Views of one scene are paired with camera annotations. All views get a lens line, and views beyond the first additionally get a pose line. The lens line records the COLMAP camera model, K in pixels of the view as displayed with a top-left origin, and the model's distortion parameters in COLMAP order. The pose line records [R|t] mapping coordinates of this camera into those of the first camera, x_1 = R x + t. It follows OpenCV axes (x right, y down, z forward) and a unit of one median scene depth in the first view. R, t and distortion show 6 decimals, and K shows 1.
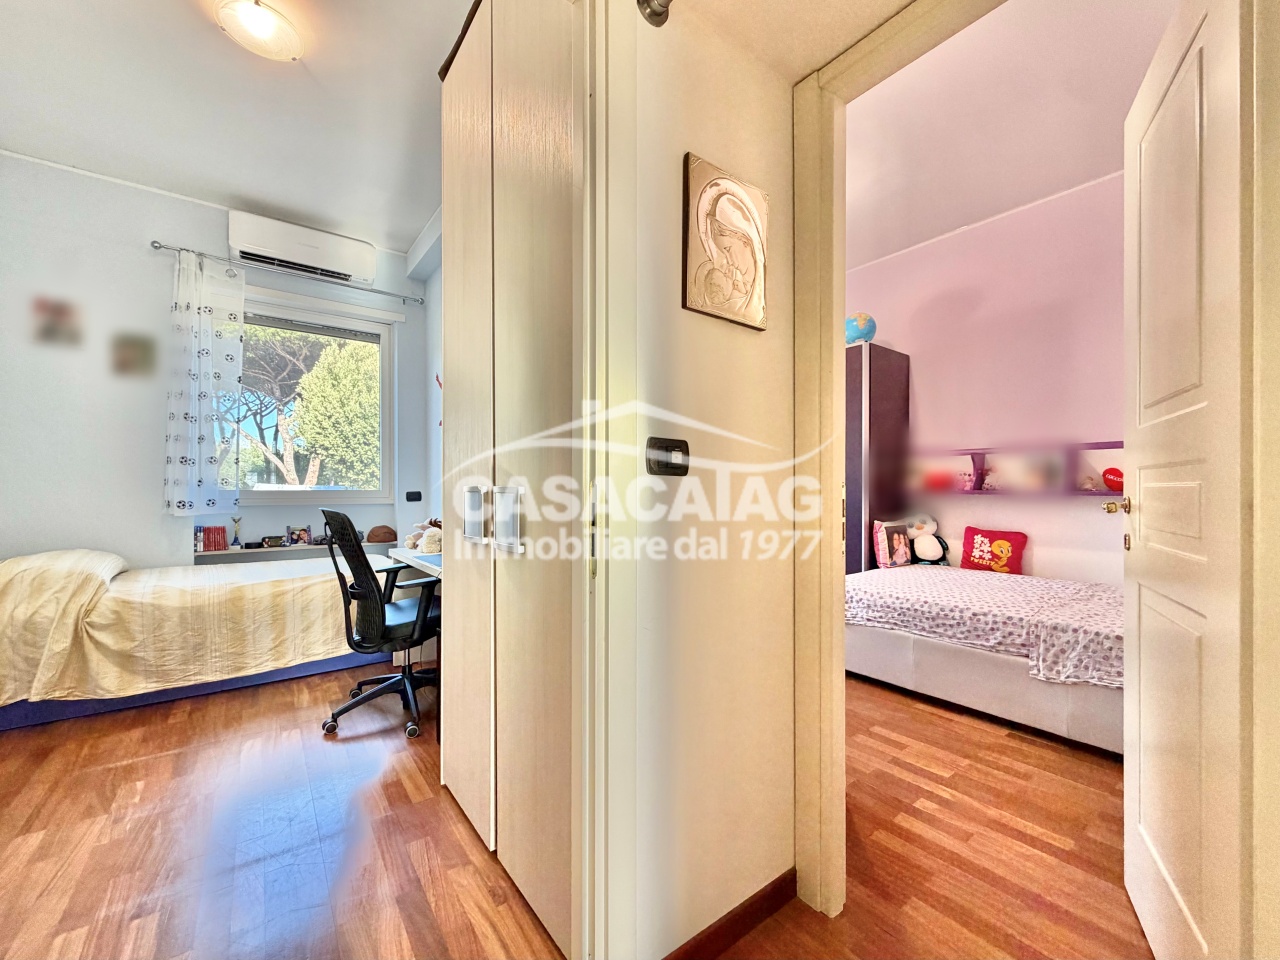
lens RADIAL K [[520.2, 0, 663.6], [0, 520.2, 497.7], [0, 0, 1]] dist [-0.004087, 0.000428]
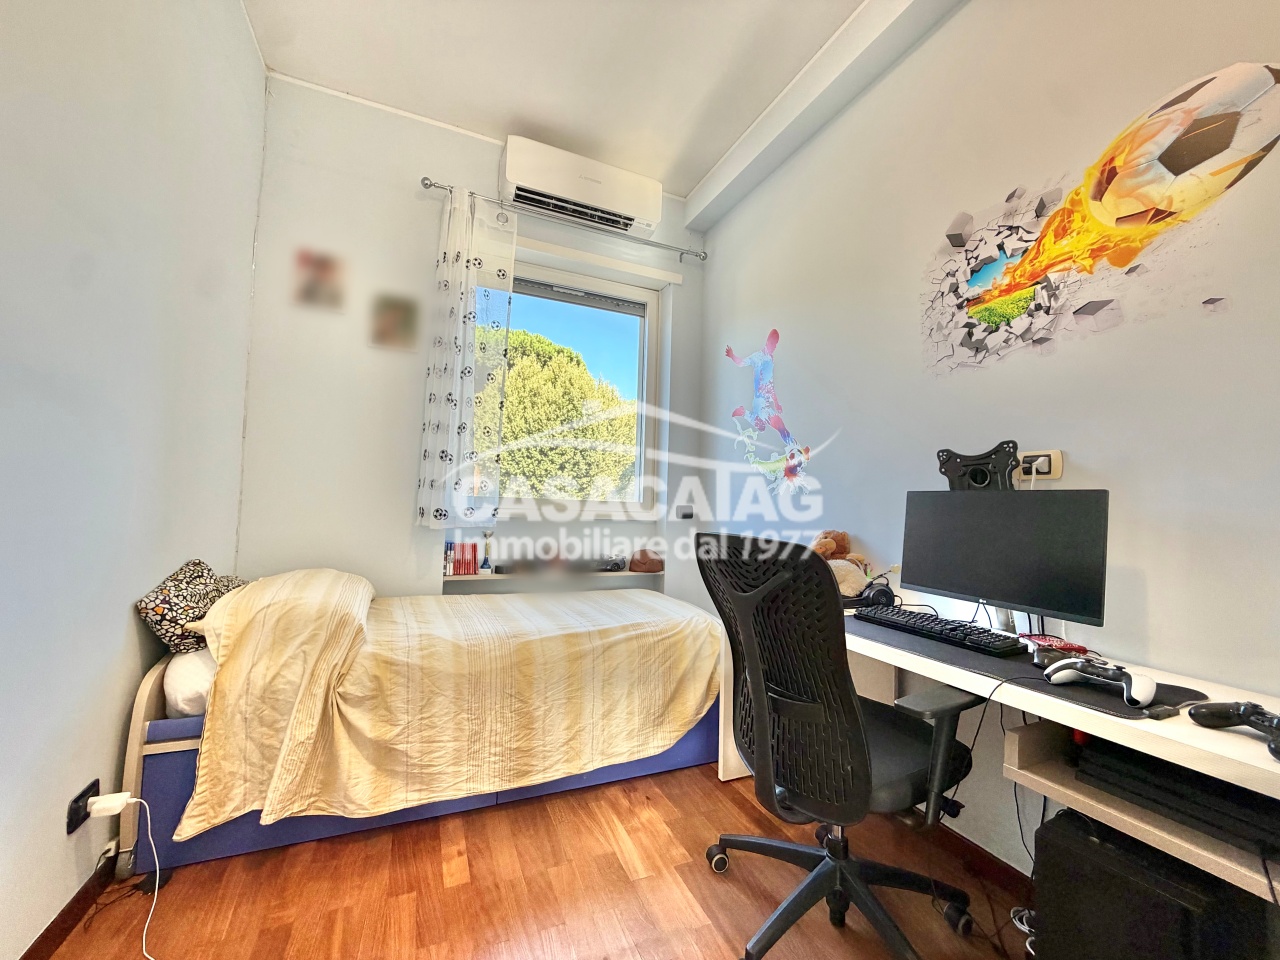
lens RADIAL K [[520.2, 0, 665.4], [0, 520.2, 489.4], [0, 0, 1]] dist [-0.004087, 0.000428]
pose [[0.973406, 0.022788, -0.227951, -0.490705], [-0.034487, 0.998277, -0.047468, 0.002795], [0.226476, 0.054067, 0.972515, 0.382066]]
